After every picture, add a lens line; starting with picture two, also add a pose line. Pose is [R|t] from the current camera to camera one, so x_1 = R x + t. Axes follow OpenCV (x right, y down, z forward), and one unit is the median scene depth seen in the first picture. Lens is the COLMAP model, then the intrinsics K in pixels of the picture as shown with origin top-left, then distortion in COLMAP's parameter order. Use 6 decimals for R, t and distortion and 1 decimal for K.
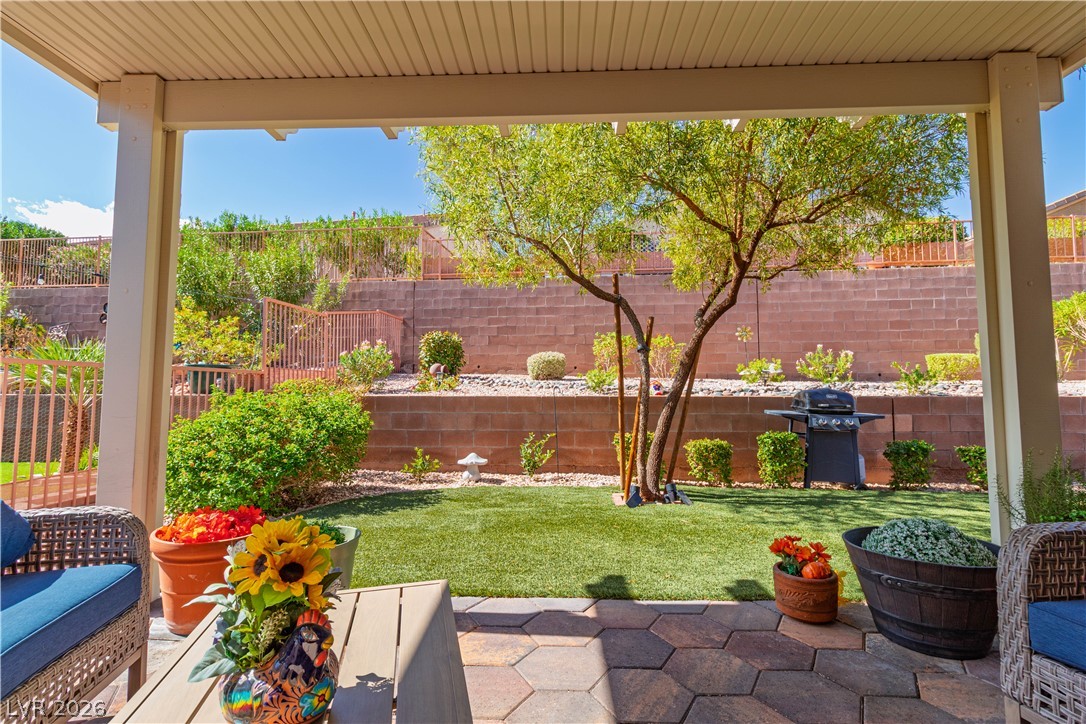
lens RADIAL K [[510.4, 0, 544.8], [0, 510.4, 355.2], [0, 0, 1]] dist [0.004439, 0.000351]
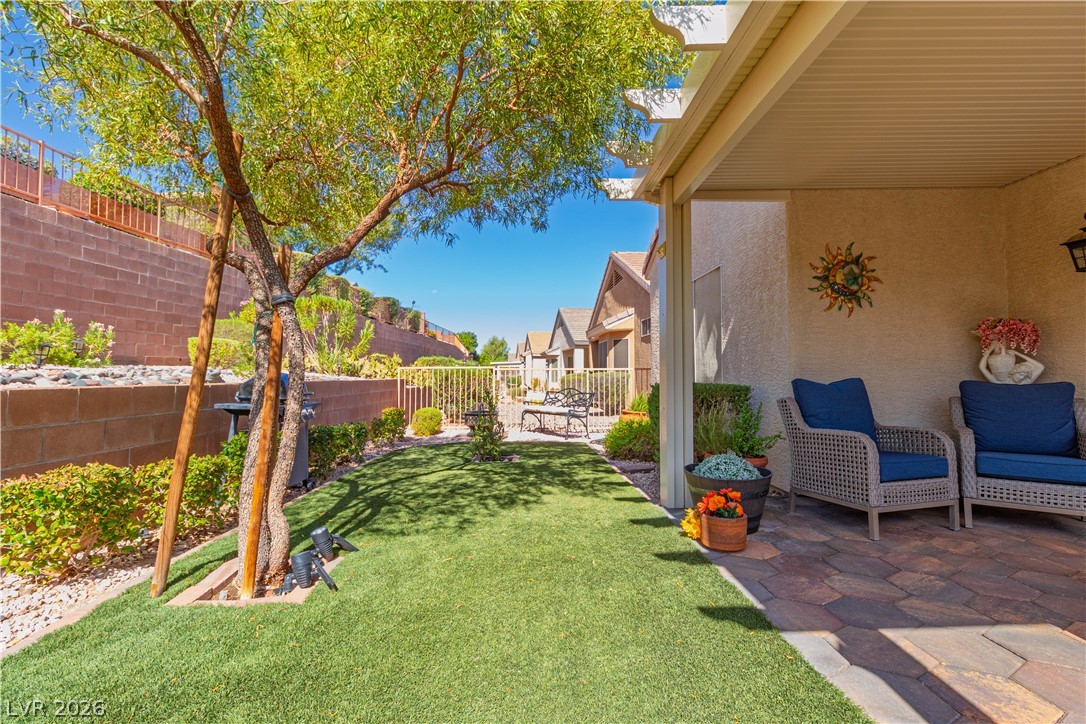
lens RADIAL K [[510.4, 0, 544.8], [0, 510.4, 355.2], [0, 0, 1]] dist [0.004439, 0.000351]
pose [[-0.074366, 0.039386, 0.996453, -0.170771], [-0.065289, 0.996884, -0.044276, 0.024712], [-0.995091, -0.068350, -0.071563, 0.353562]]
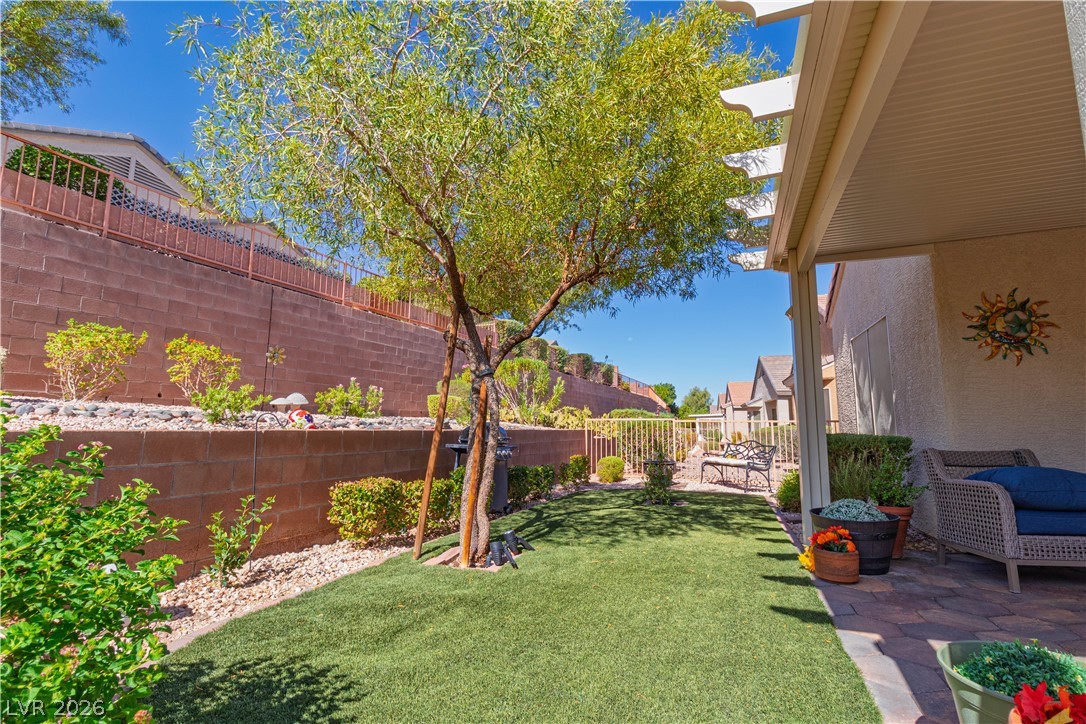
lens RADIAL K [[523.7, 0, 543.6], [0, 523.7, 353.6], [0, 0, 1]] dist [-0.001804, 0.000010]
pose [[0.303698, 0.135945, 0.943020, -0.273019], [-0.071730, 0.990222, -0.119650, 0.024866], [-0.950064, -0.031305, 0.310480, 0.302683]]
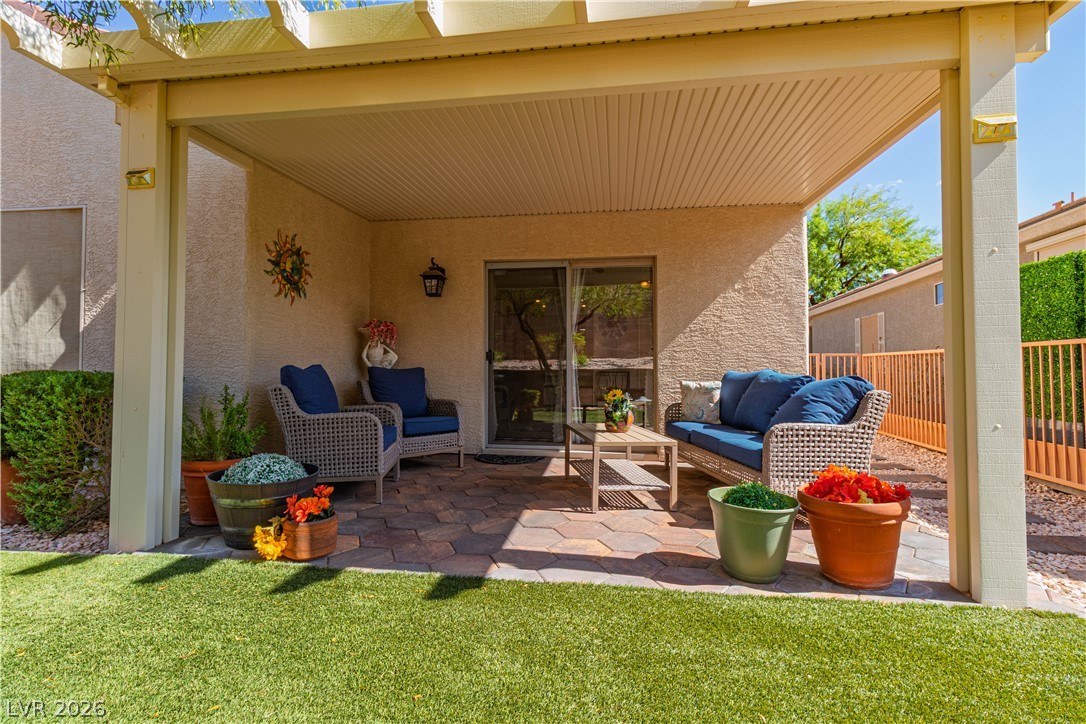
lens RADIAL K [[503.6, 0, 544.0], [0, 503.6, 354.3], [0, 0, 1]] dist [0.000878, 0.000422]
pose [[-0.993954, -0.000302, 0.109801, -0.030475], [-0.009740, 0.996297, -0.085429, 0.033947], [-0.109369, -0.085982, -0.990276, 0.472129]]
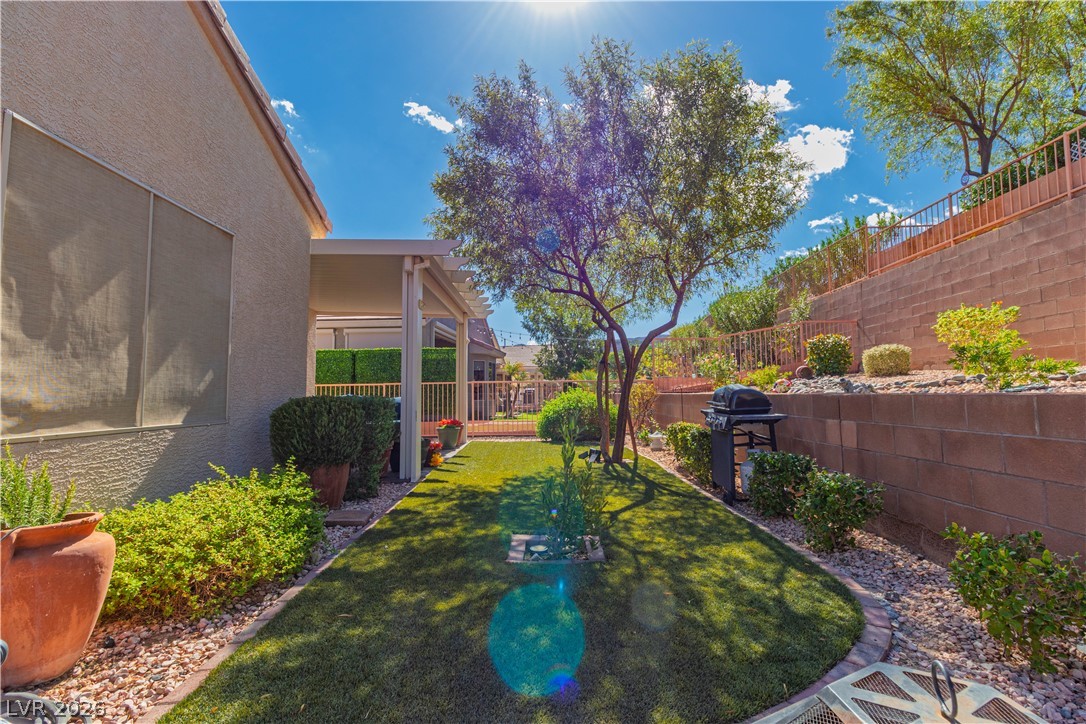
lens RADIAL K [[510.4, 0, 544.8], [0, 510.4, 355.2], [0, 0, 1]] dist [0.004439, 0.000351]
pose [[0.055279, -0.074930, -0.995655, 0.797869], [0.071494, 0.994918, -0.070905, 0.029466], [0.995908, -0.067264, 0.060356, 0.341431]]
